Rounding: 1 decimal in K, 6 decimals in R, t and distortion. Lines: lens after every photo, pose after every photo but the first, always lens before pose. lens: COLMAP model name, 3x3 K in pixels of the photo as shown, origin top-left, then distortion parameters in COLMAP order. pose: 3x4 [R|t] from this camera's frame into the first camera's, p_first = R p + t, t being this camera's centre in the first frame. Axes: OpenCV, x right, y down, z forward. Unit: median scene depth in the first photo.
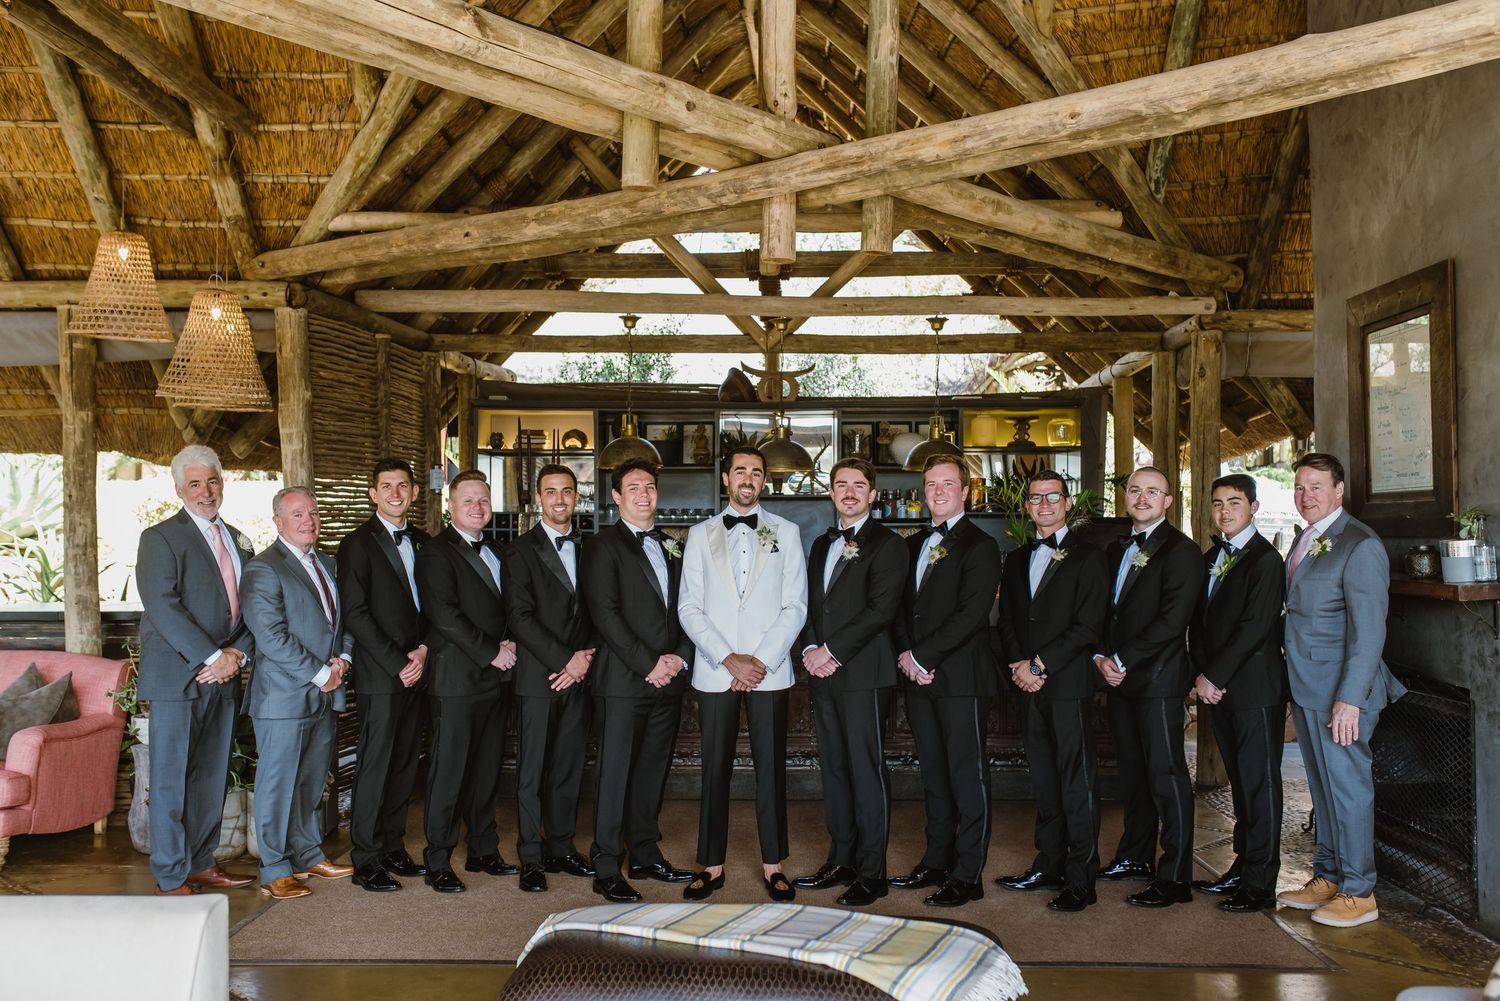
lens RADIAL K [[1551.4, 0, 756.1], [0, 1551.4, 501.0], [0, 0, 1]] dist [0.007678, 0.101971]
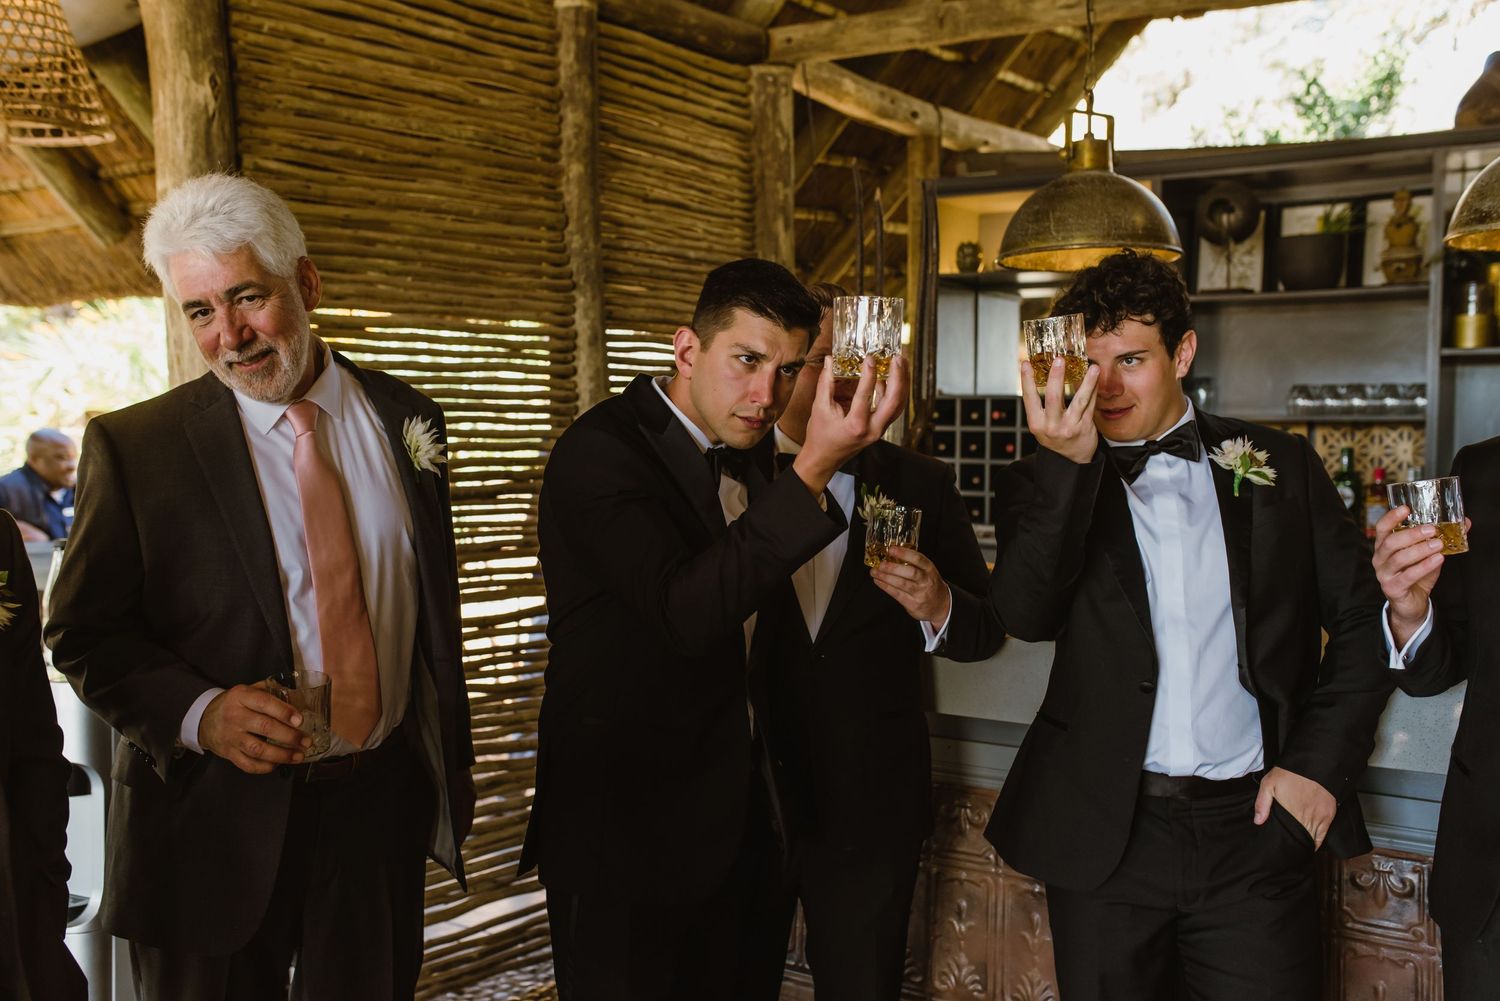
lens RADIAL K [[1475.0, 0, 713.3], [0, 1475.0, 522.7], [0, 0, 1]] dist [0.004970, 0.017221]
pose [[0.847211, 0.035522, -0.530068, 0.028482], [0.006661, 0.996973, 0.077457, 0.011904], [0.531215, -0.069153, 0.844410, 0.575924]]
